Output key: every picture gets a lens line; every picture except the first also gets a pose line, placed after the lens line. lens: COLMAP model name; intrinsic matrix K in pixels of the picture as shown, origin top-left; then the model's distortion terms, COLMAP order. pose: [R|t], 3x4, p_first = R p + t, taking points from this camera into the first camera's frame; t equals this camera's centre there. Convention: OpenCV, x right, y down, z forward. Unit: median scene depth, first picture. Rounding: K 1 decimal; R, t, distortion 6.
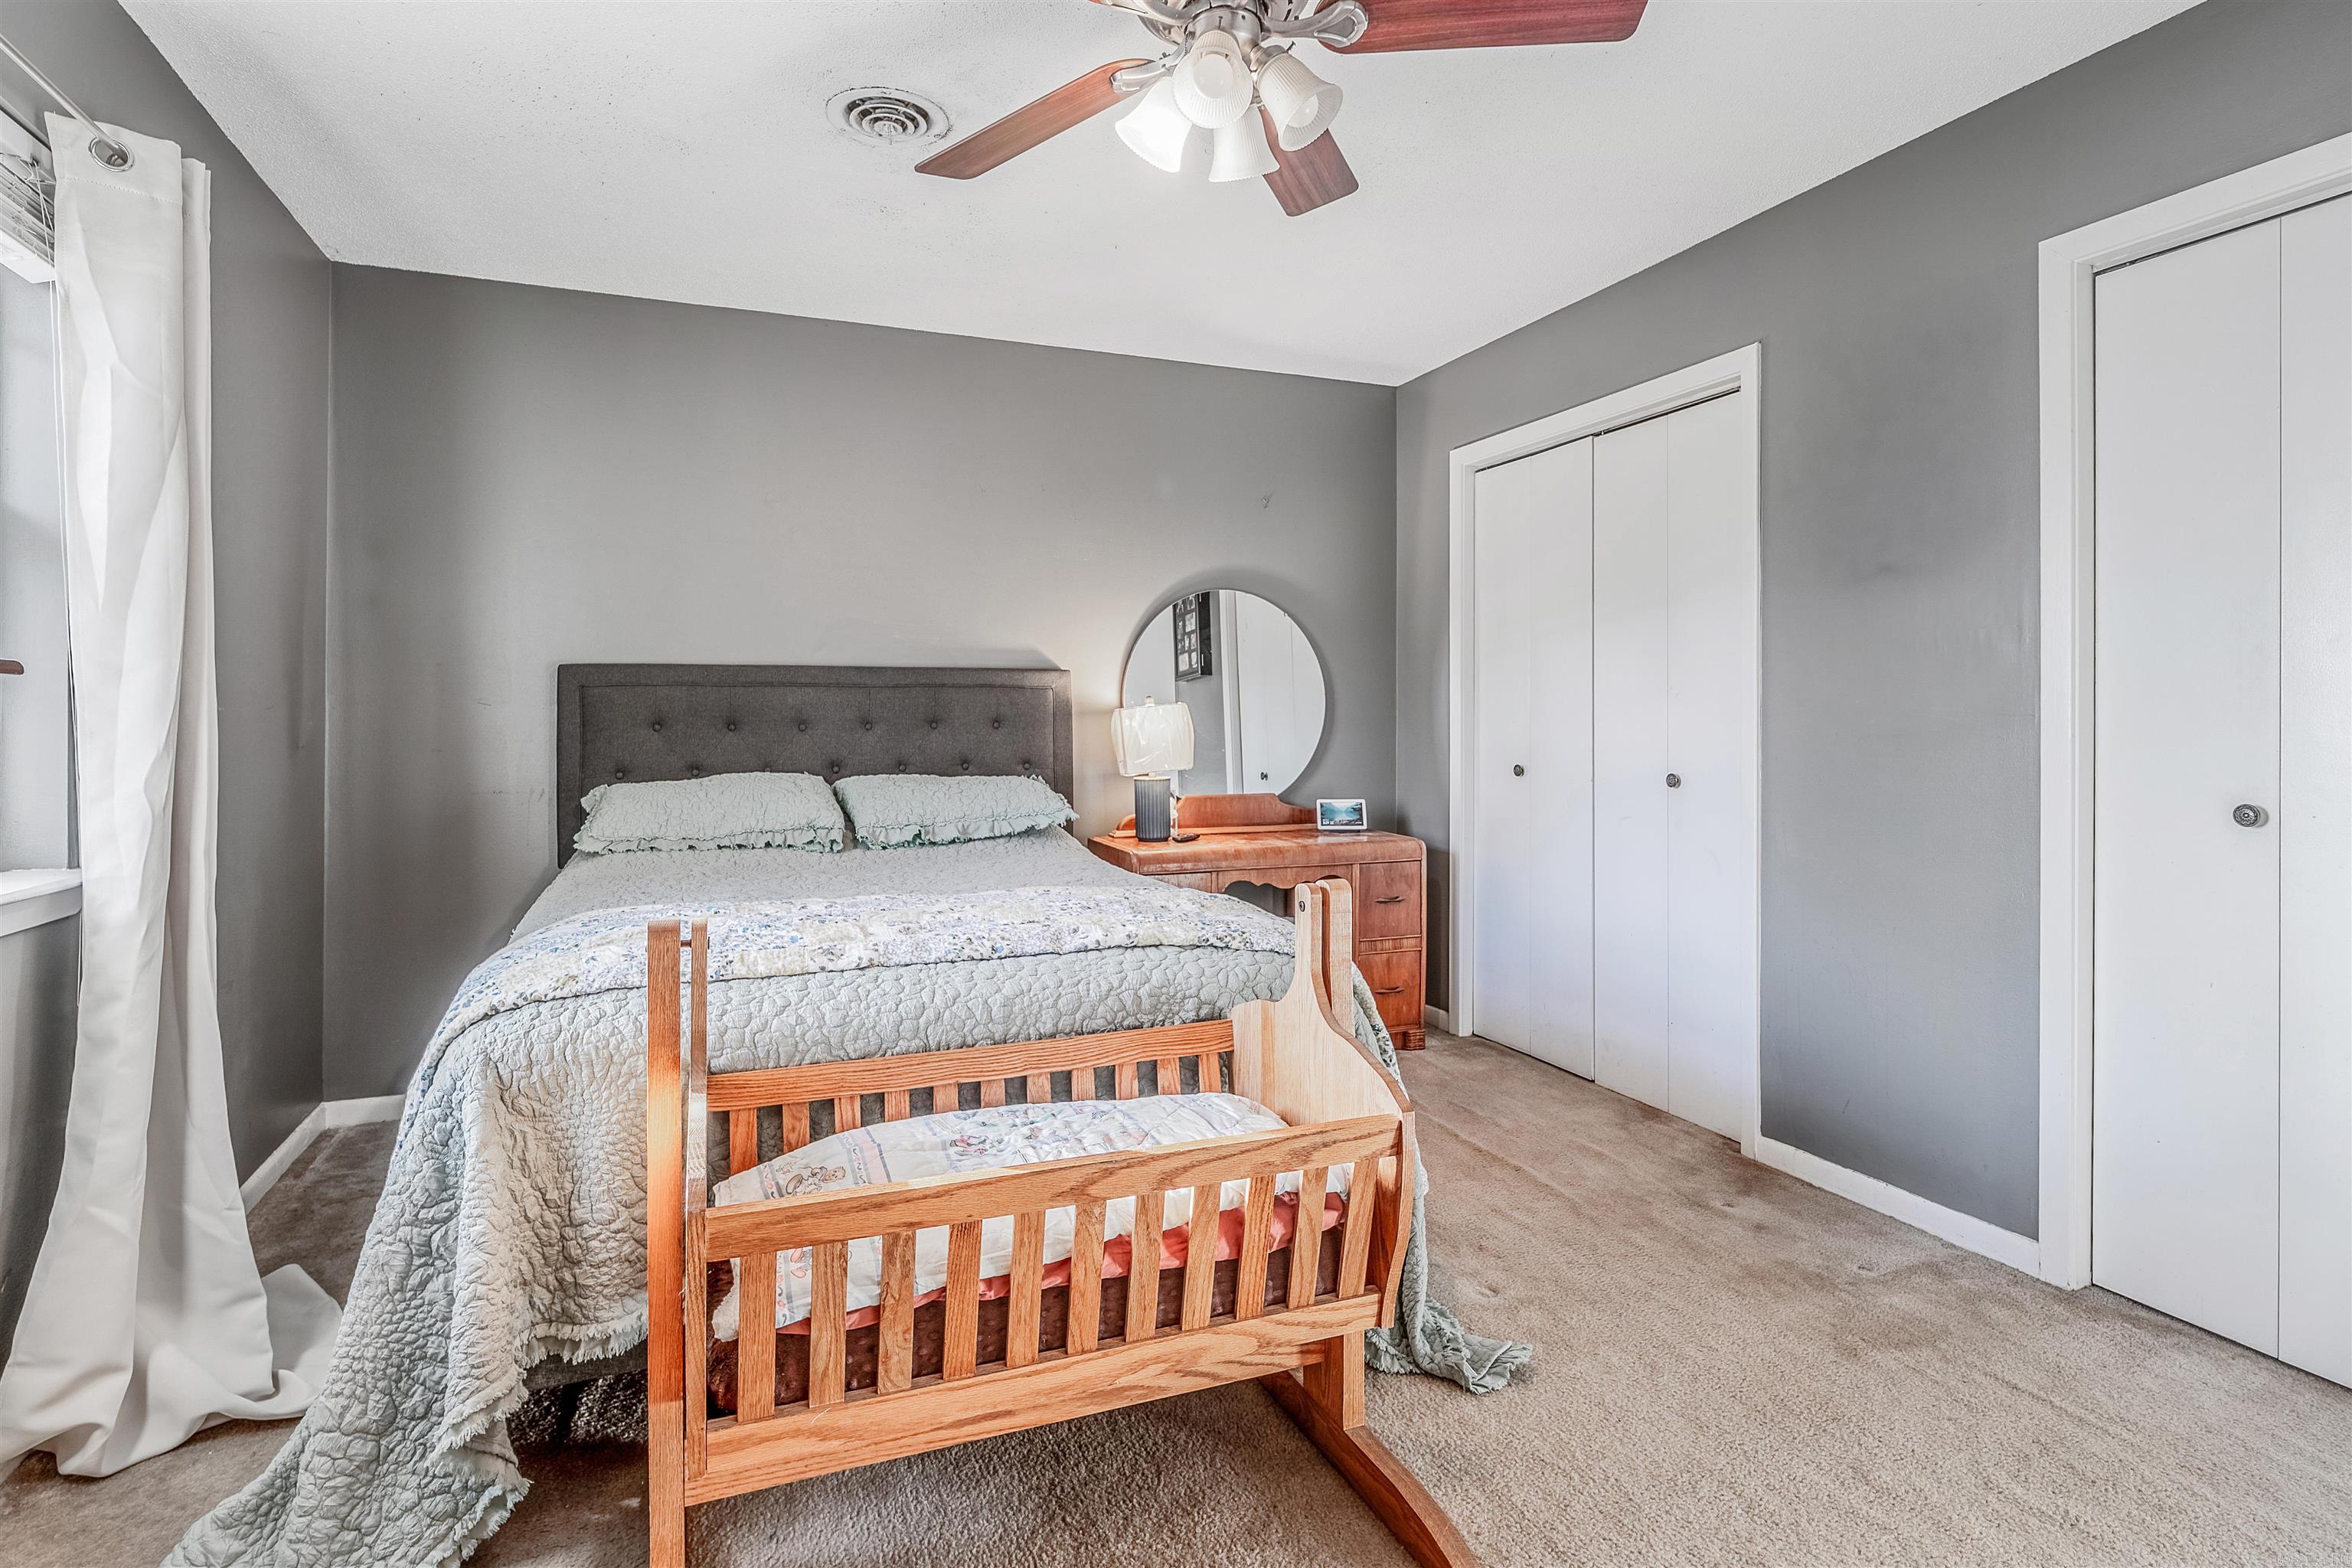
lens RADIAL K [[1167.5, 0, 1169.2], [0, 1167.5, 710.5], [0, 0, 1]] dist [-0.003025, -0.000653]
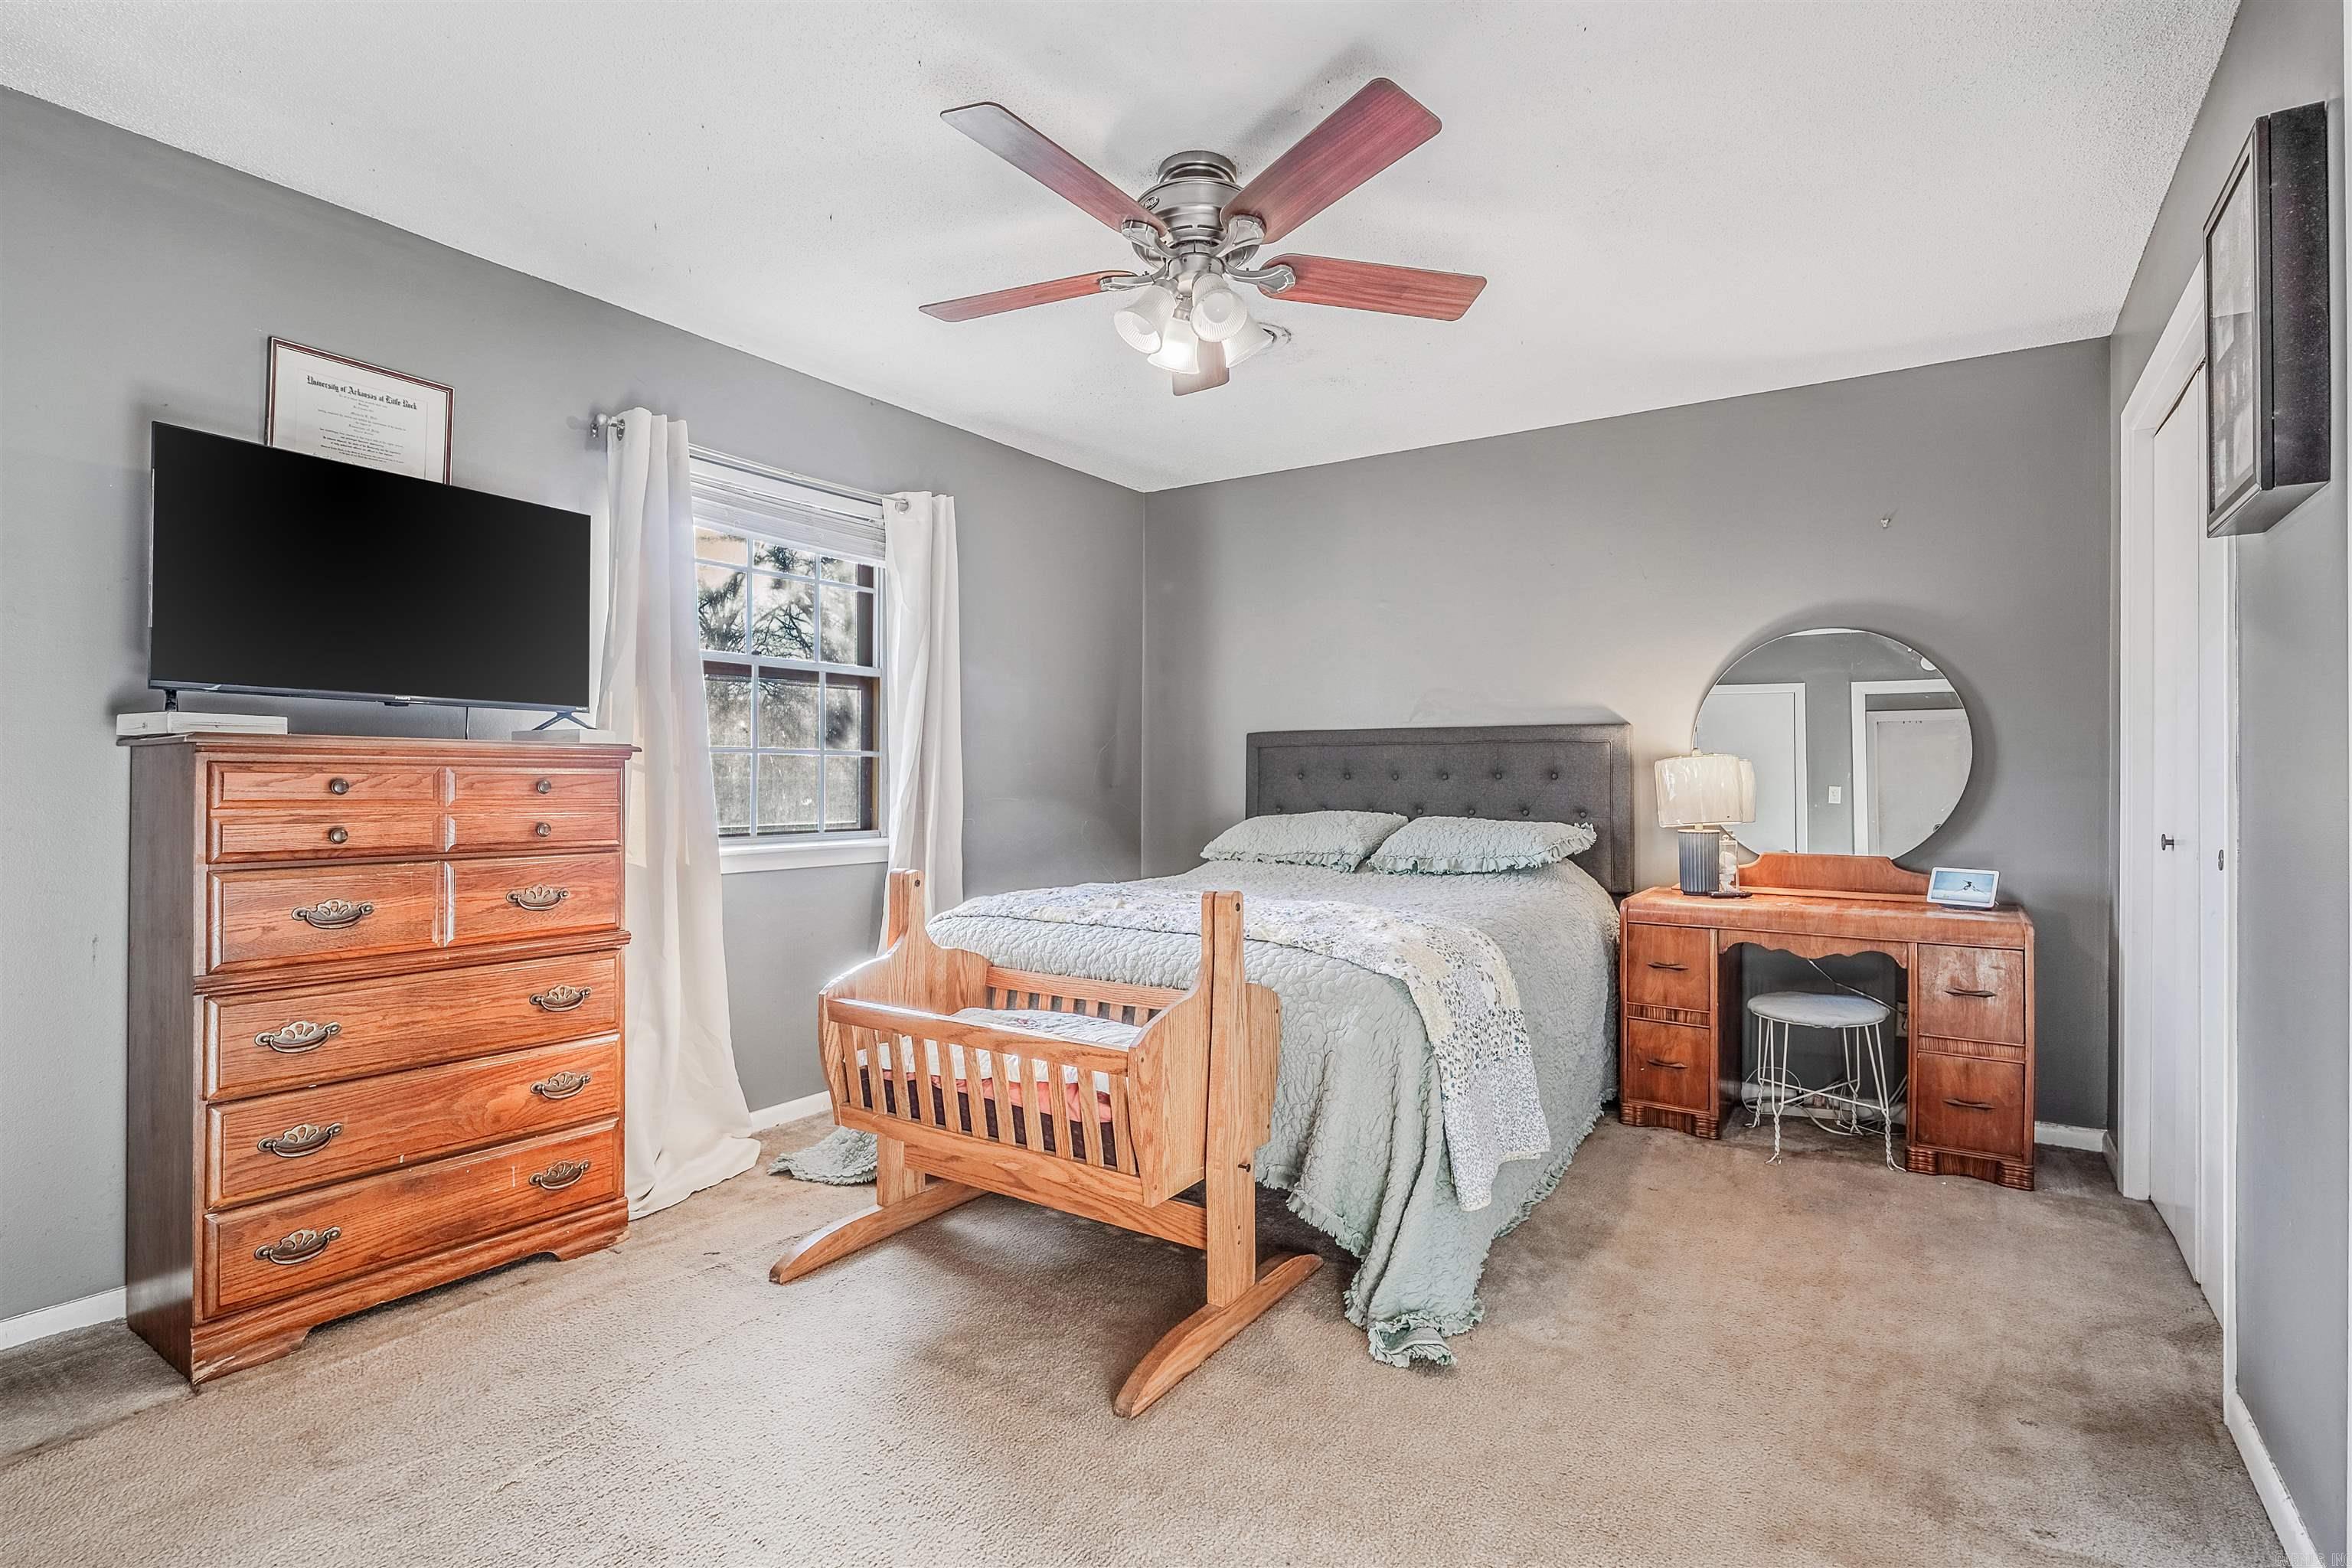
lens RADIAL K [[1117.2, 0, 1191.2], [0, 1117.2, 766.5], [0, 0, 1]] dist [-0.005419, 0.000080]
pose [[0.585073, -0.003425, -0.810973, 0.573211], [0.002775, 0.999994, -0.002221, 0.005156], [0.810976, -0.000951, 0.585079, 0.120001]]
